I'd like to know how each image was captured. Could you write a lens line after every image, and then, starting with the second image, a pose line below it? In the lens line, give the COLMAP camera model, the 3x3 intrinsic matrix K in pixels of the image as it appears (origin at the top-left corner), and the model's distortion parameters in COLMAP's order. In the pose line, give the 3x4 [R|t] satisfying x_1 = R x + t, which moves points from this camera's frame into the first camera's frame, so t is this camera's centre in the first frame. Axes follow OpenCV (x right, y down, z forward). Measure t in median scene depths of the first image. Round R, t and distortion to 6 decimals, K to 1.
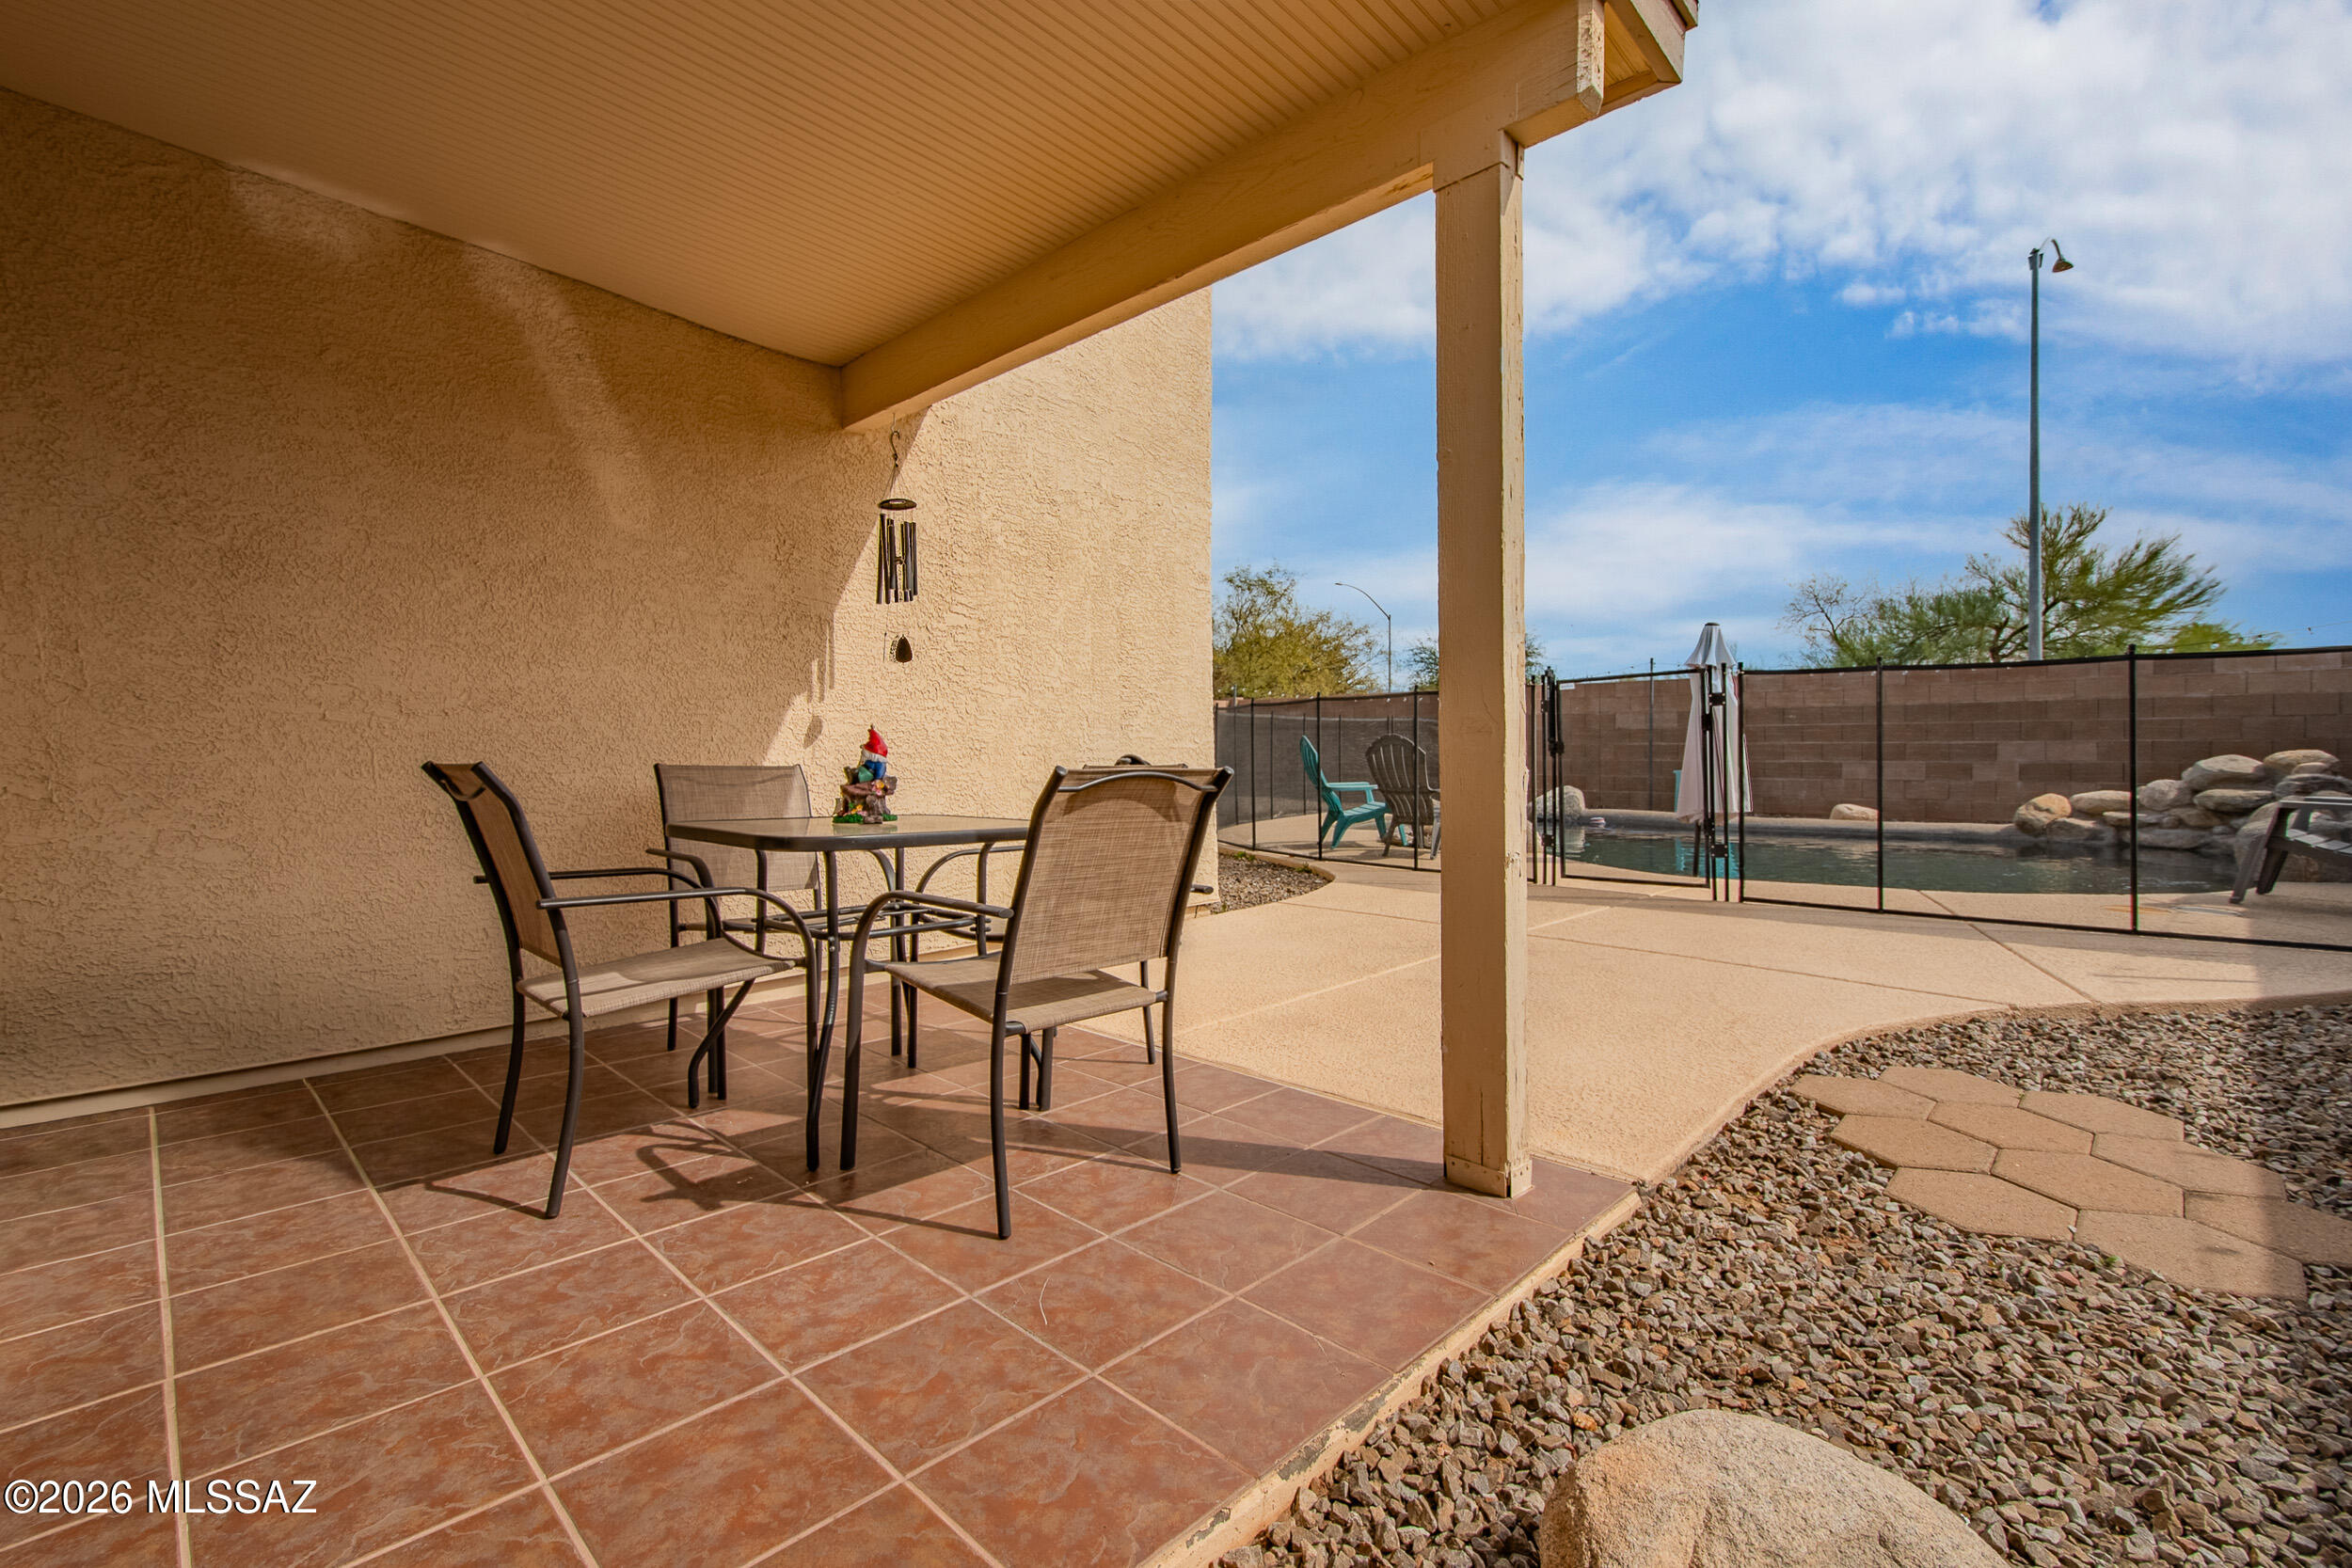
lens RADIAL K [[1035.7, 0, 1181.5], [0, 1035.7, 768.1], [0, 0, 1]] dist [0.002266, 0.000968]
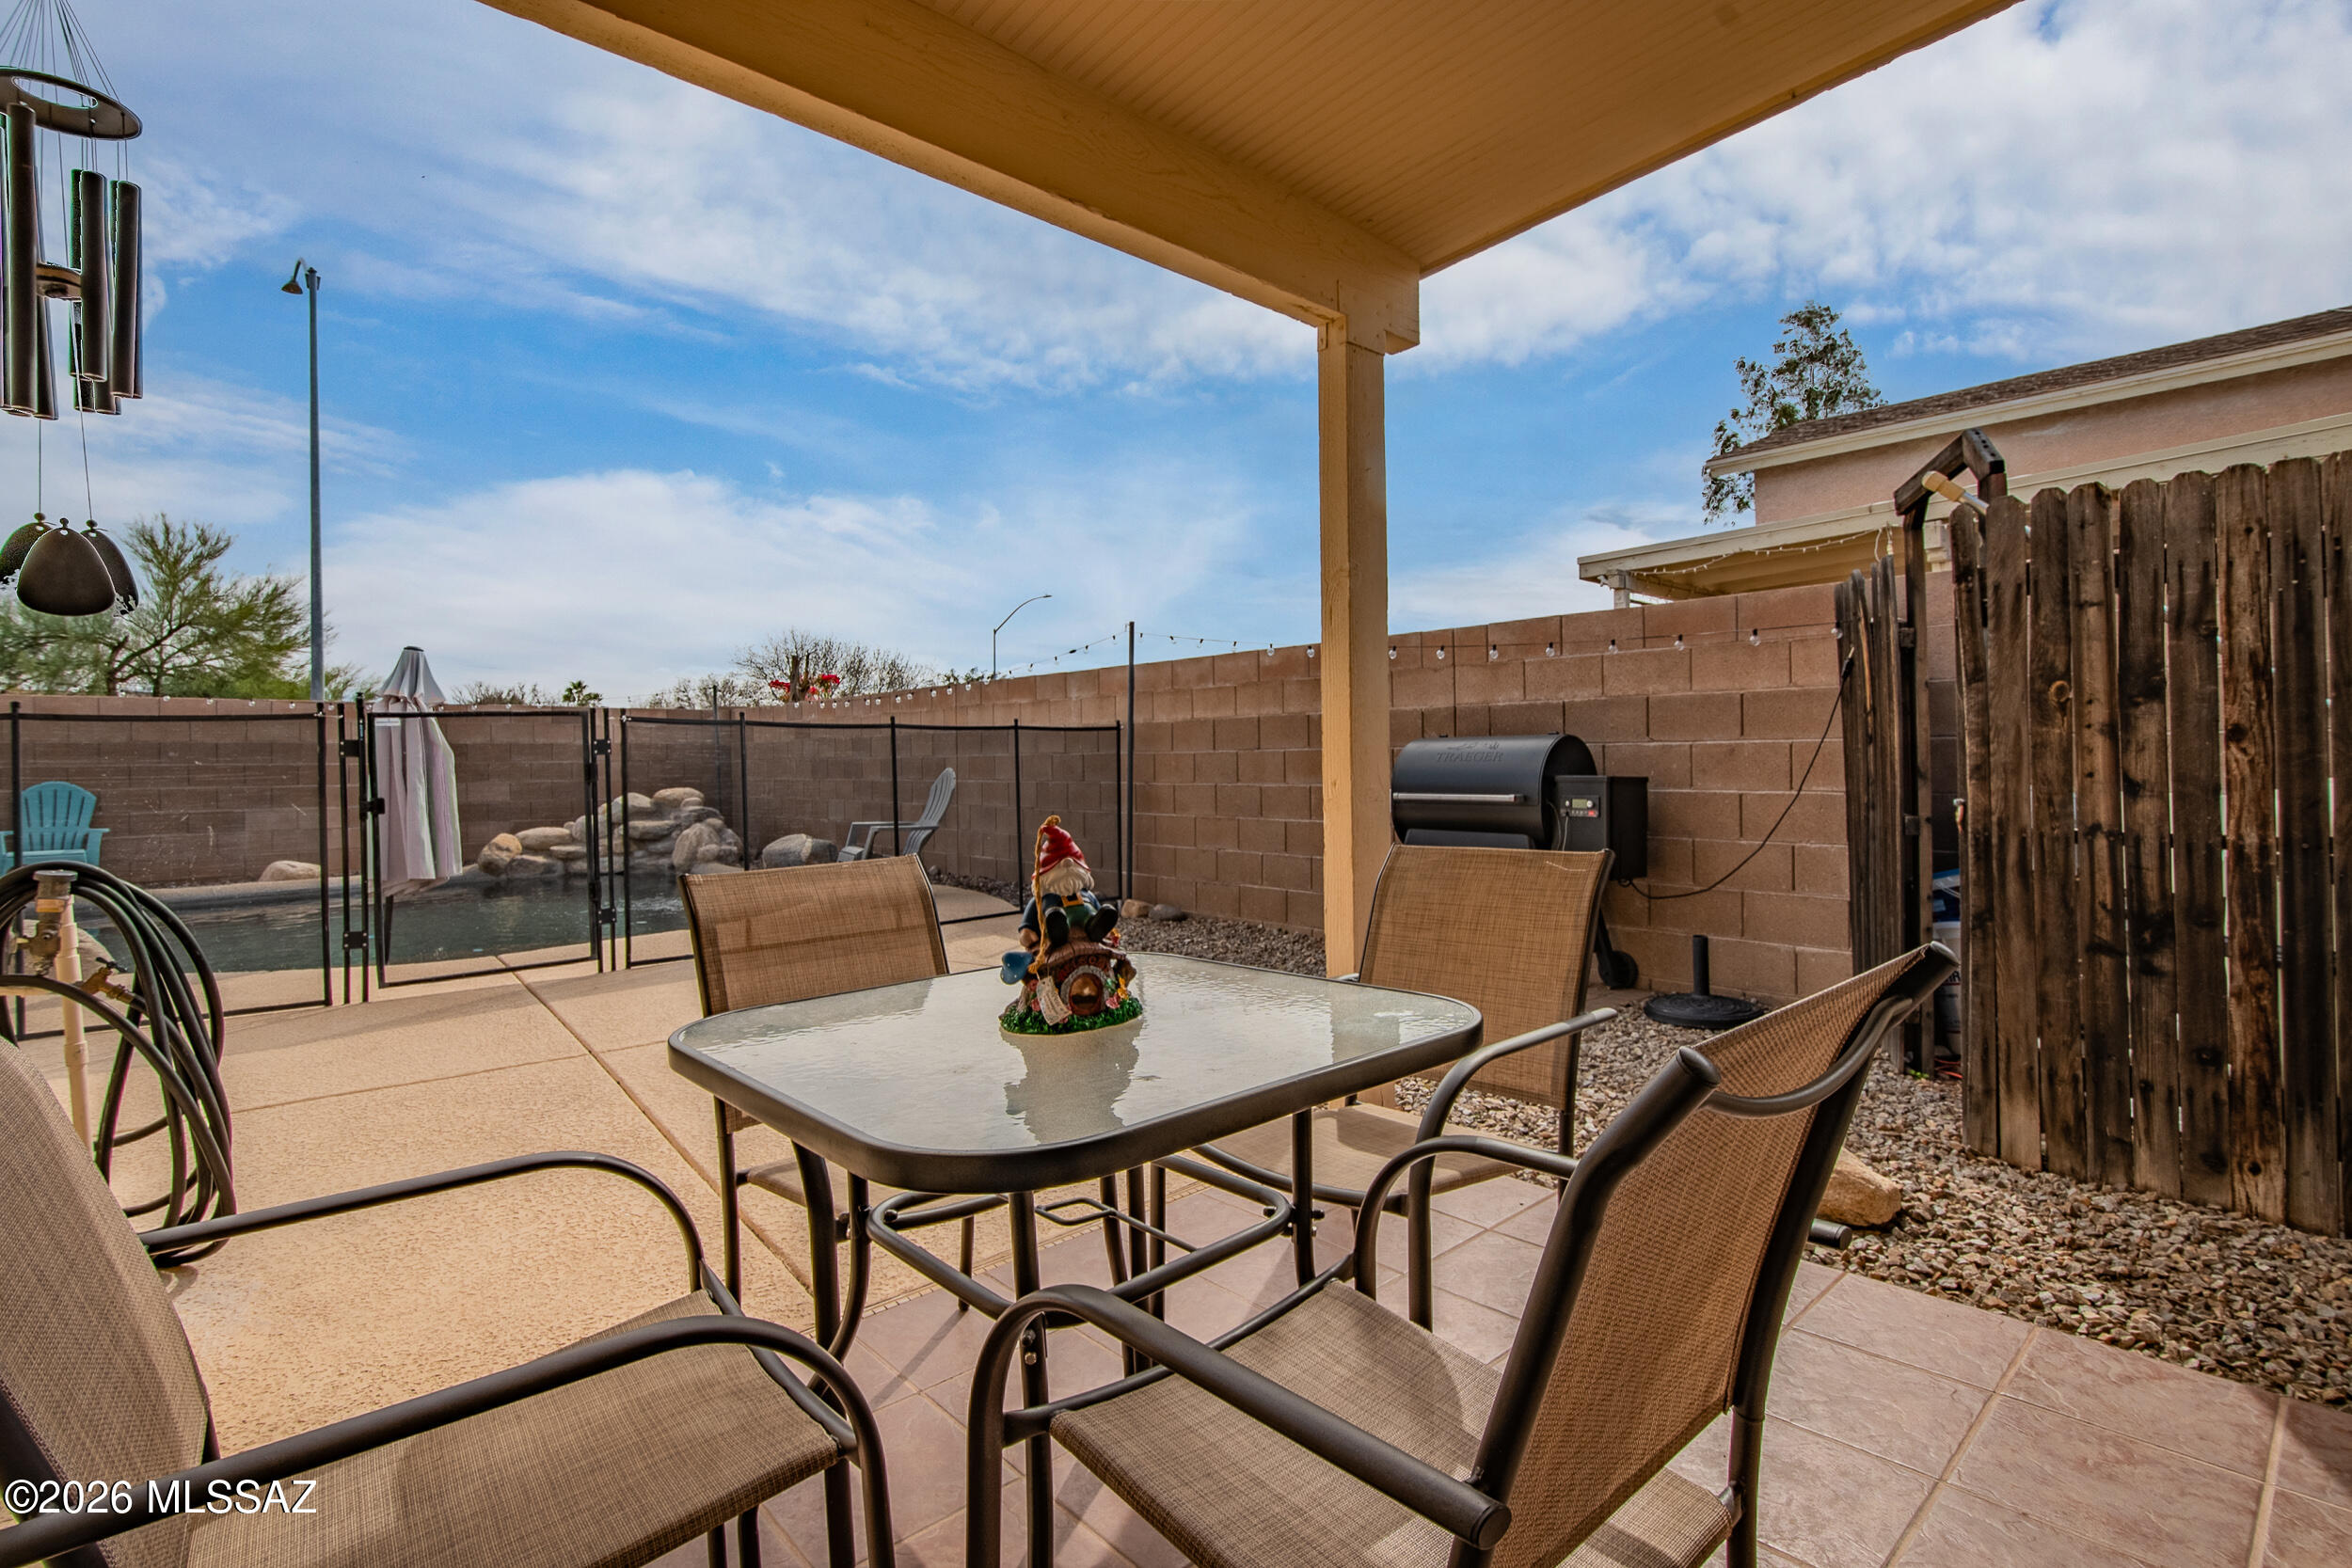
lens RADIAL K [[1092.0, 0, 1180.6], [0, 1092.0, 773.5], [0, 0, 1]] dist [-0.000269, 0.000156]
pose [[0.046265, -0.004873, 0.998917, -0.237805], [0.032038, 0.999481, 0.003392, -0.018276], [-0.998415, 0.031846, 0.046397, 0.269544]]
